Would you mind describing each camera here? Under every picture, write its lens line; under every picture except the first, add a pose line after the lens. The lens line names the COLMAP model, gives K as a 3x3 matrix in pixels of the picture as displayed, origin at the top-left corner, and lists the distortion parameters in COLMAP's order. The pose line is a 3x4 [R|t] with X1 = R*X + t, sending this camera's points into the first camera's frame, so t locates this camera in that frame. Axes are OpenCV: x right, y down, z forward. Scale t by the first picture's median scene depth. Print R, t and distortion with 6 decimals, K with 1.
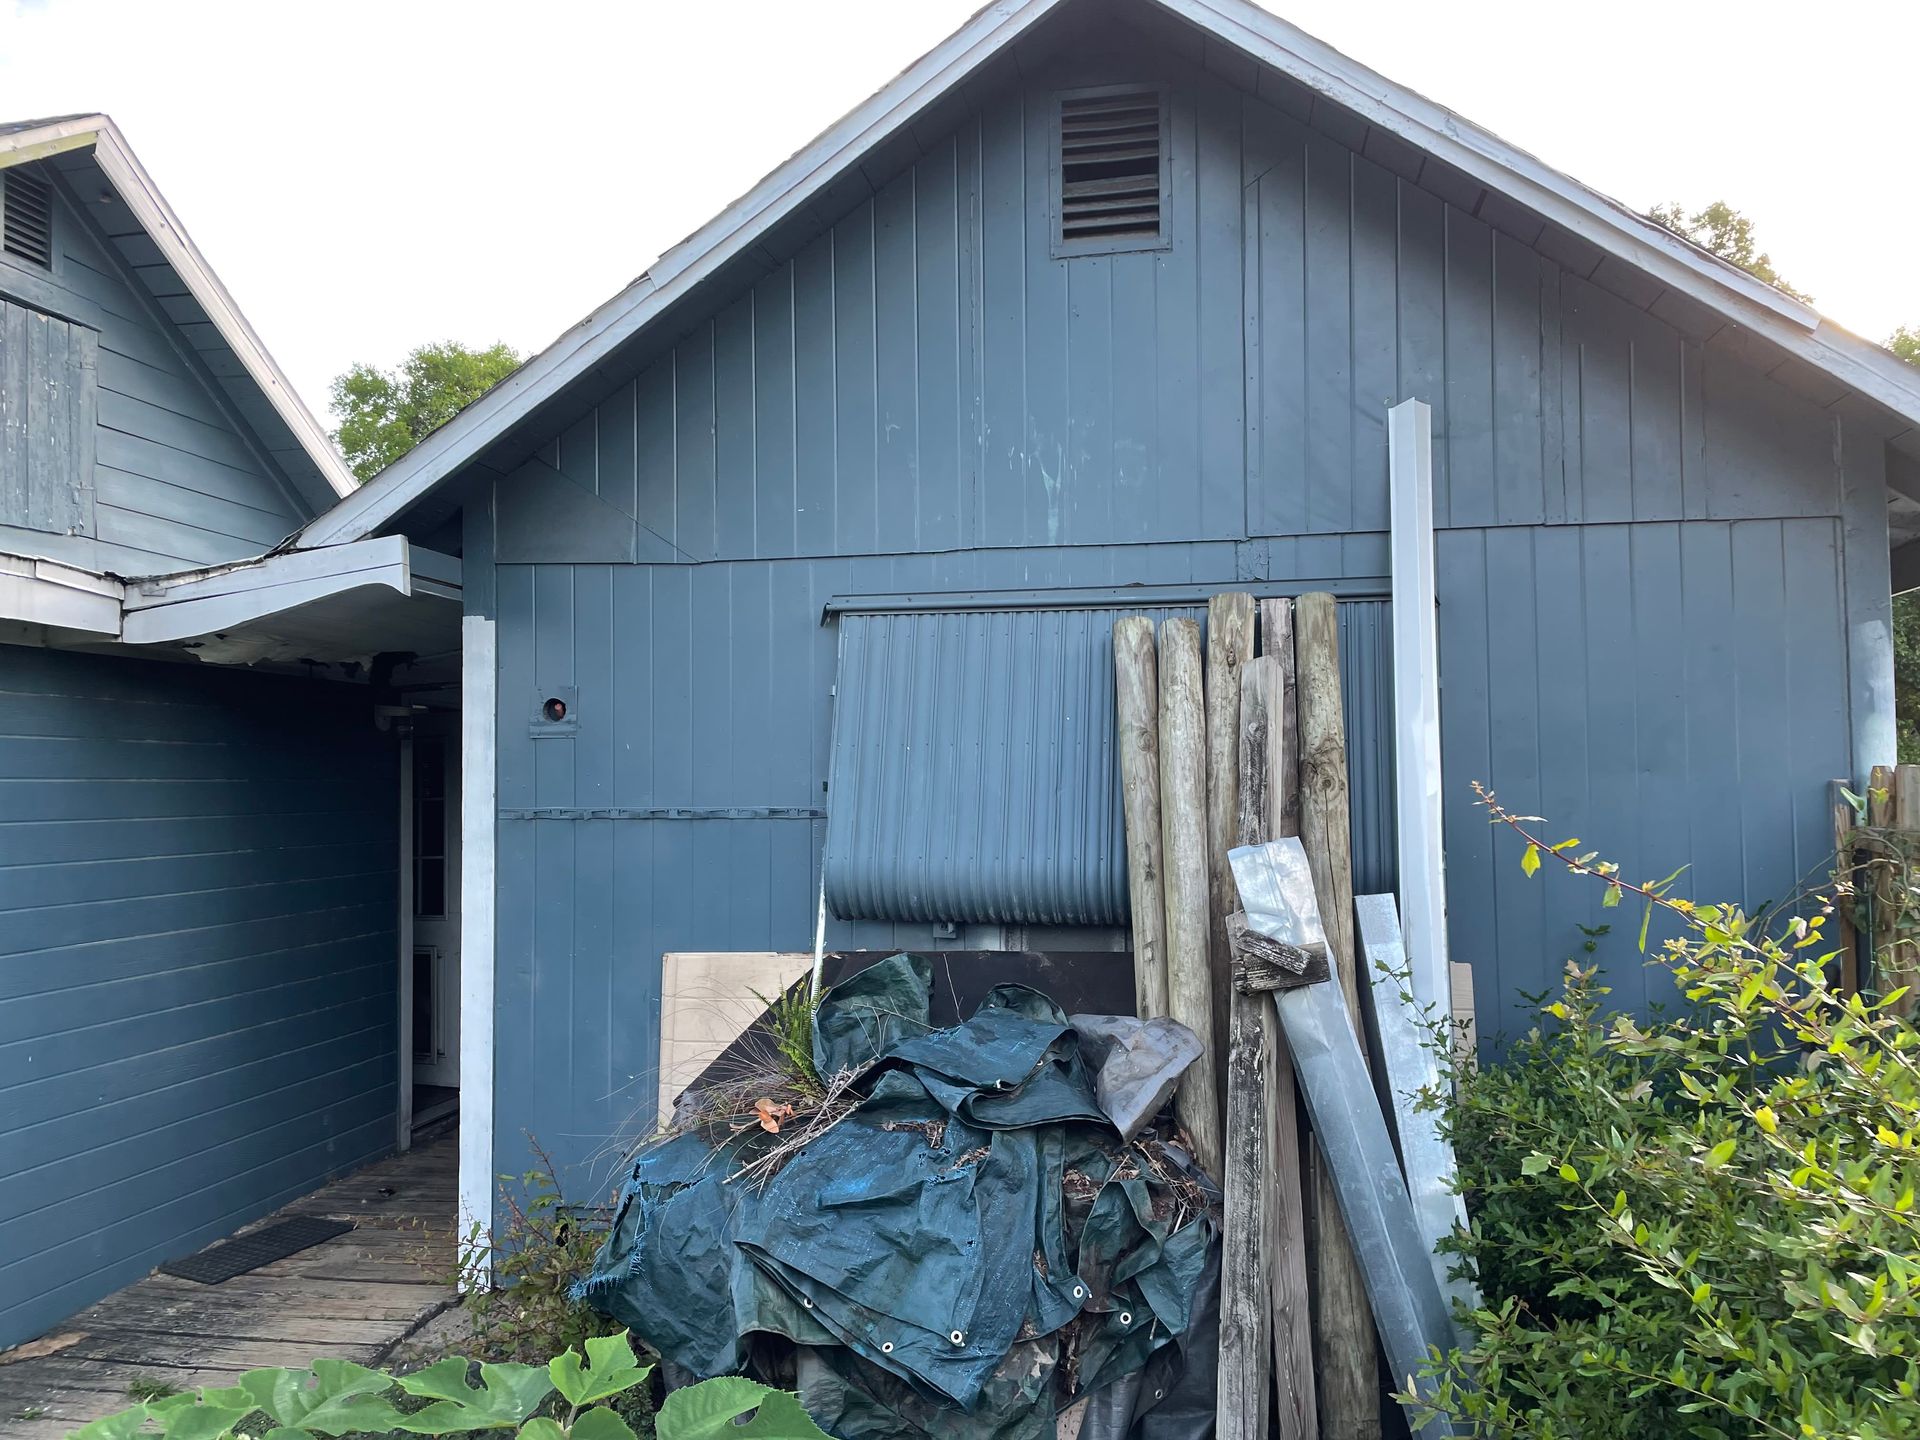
lens RADIAL K [[1549.3, 0, 960.0], [0, 1549.3, 720.0], [0, 0, 1]] dist [0.081340, -0.100284]
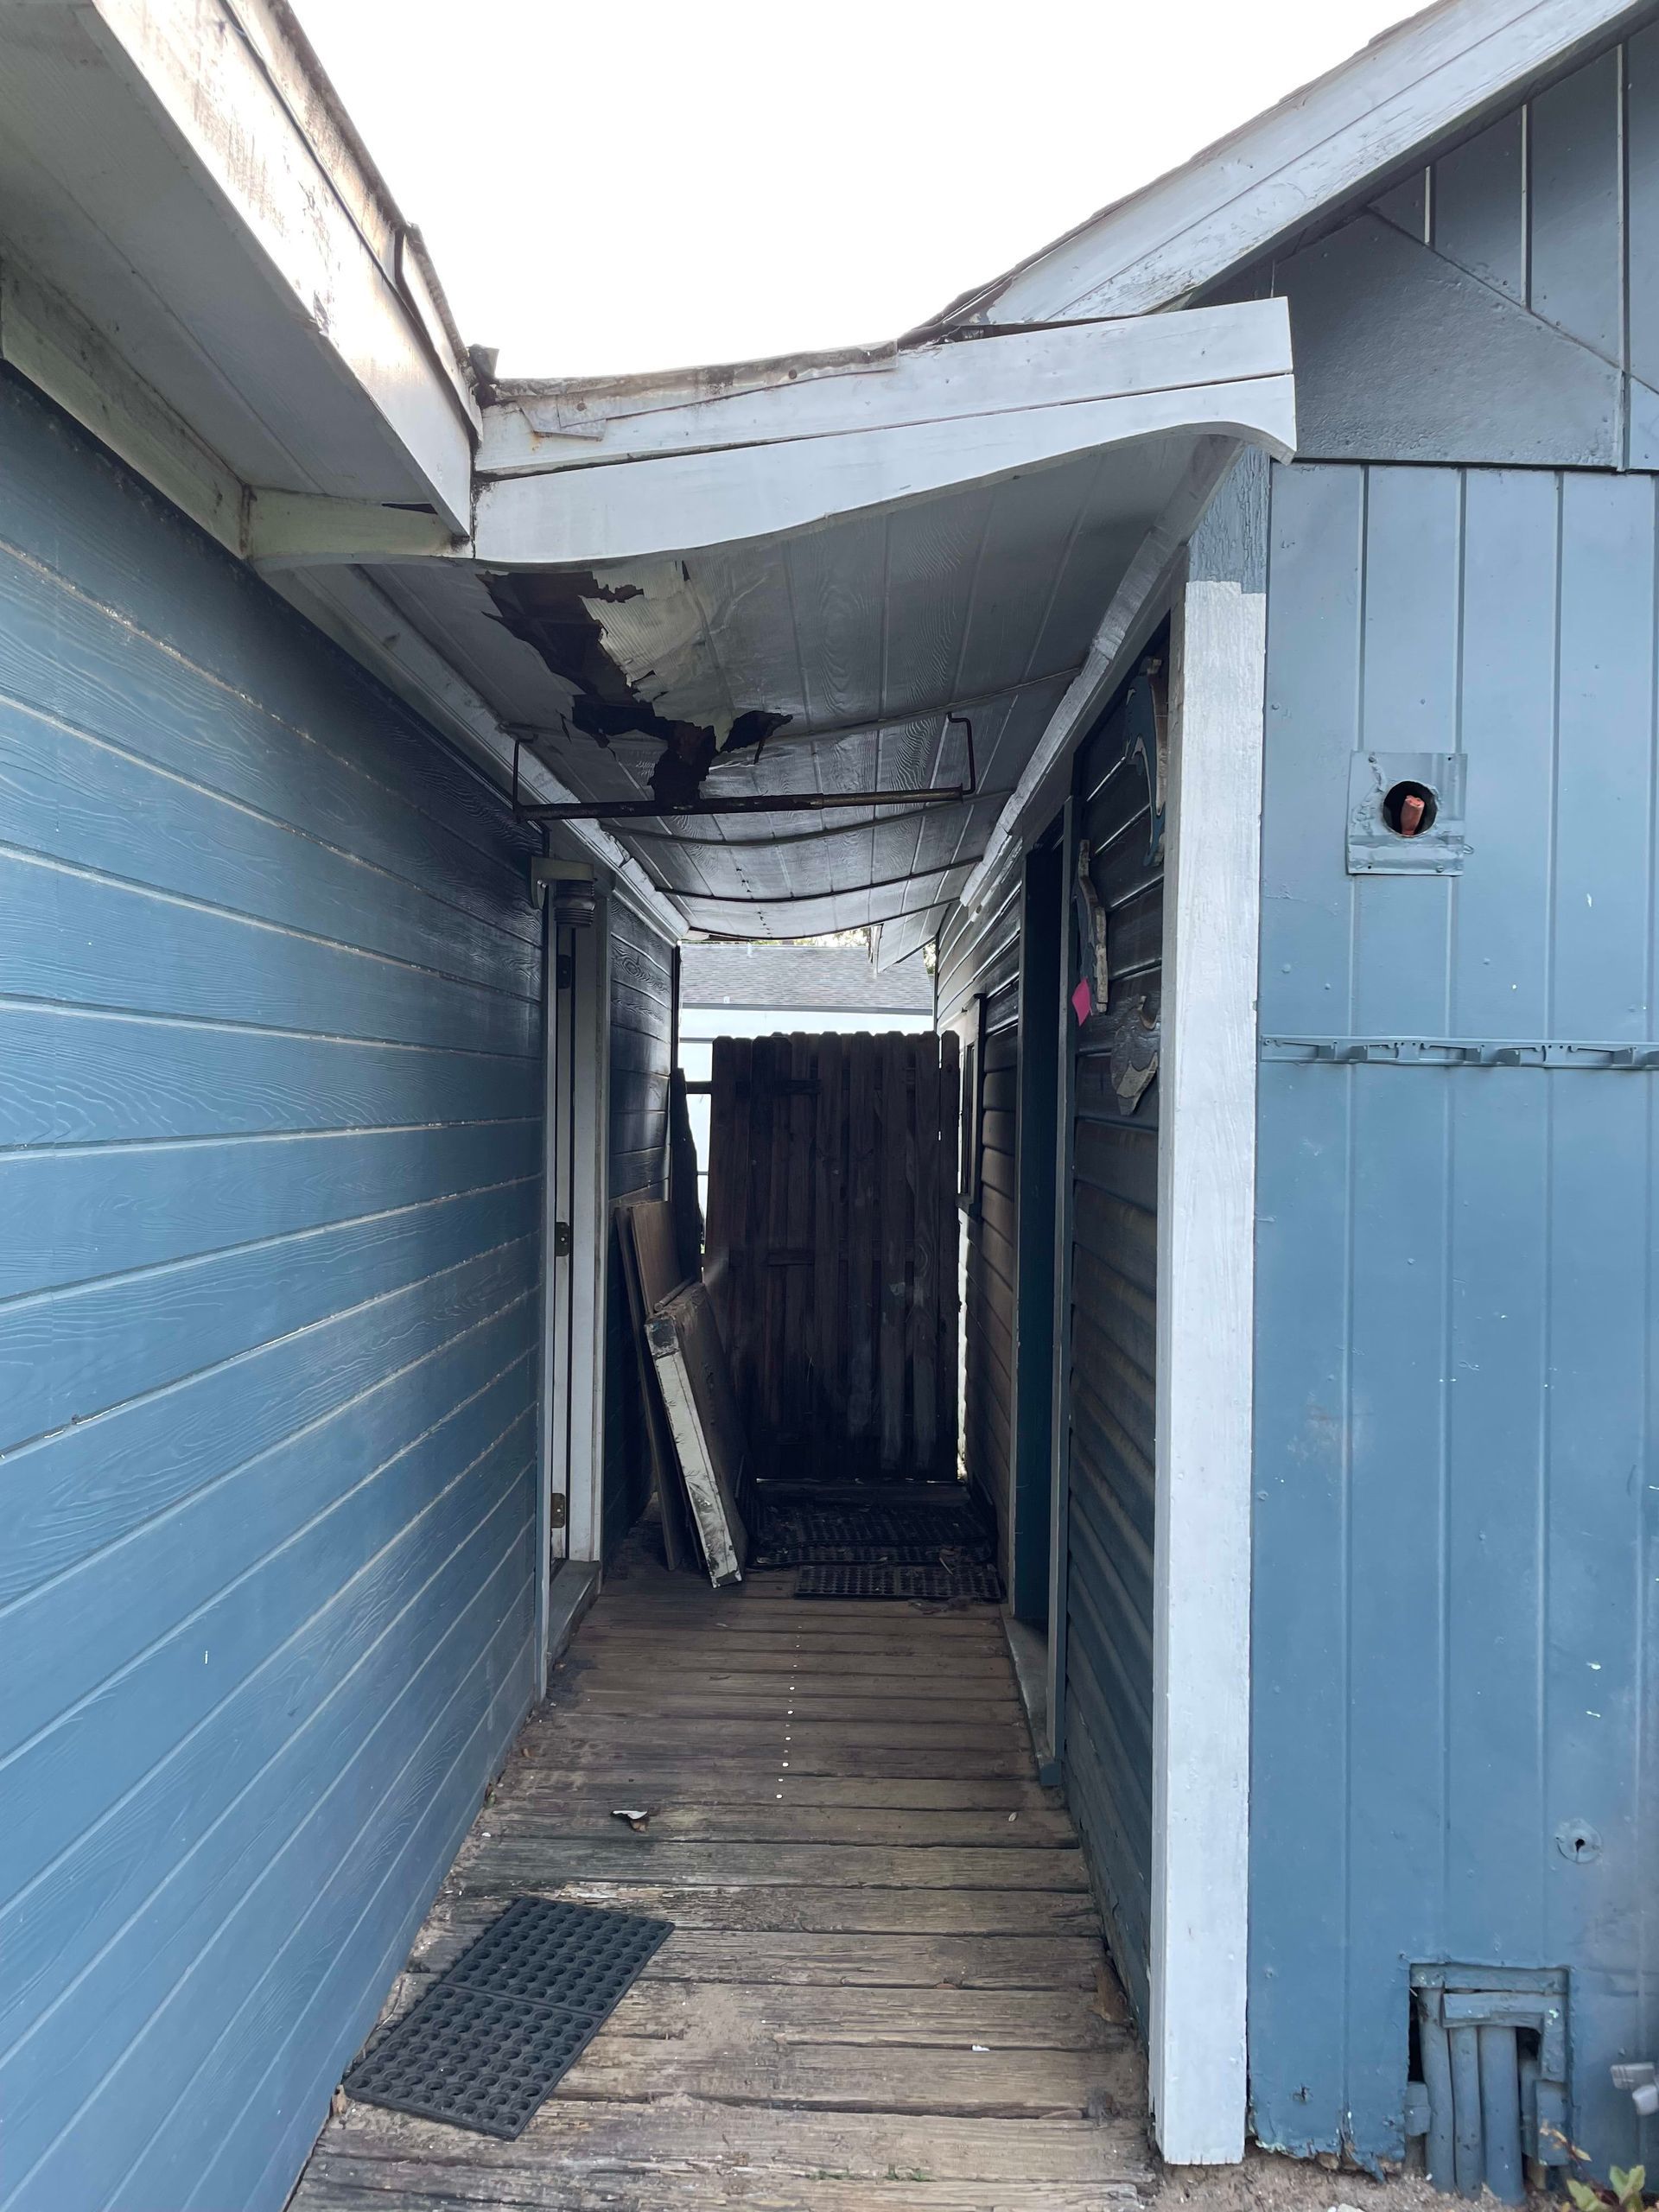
lens RADIAL K [[1785.0, 0, 830.6], [0, 1785.0, 1077.3], [0, 0, 1]] dist [0.081340, -0.100284]
pose [[0.986846, 0.025315, 0.159666, -0.494902], [-0.031095, 0.998944, 0.033809, 0.055262], [-0.158641, -0.038329, 0.986592, 0.535747]]
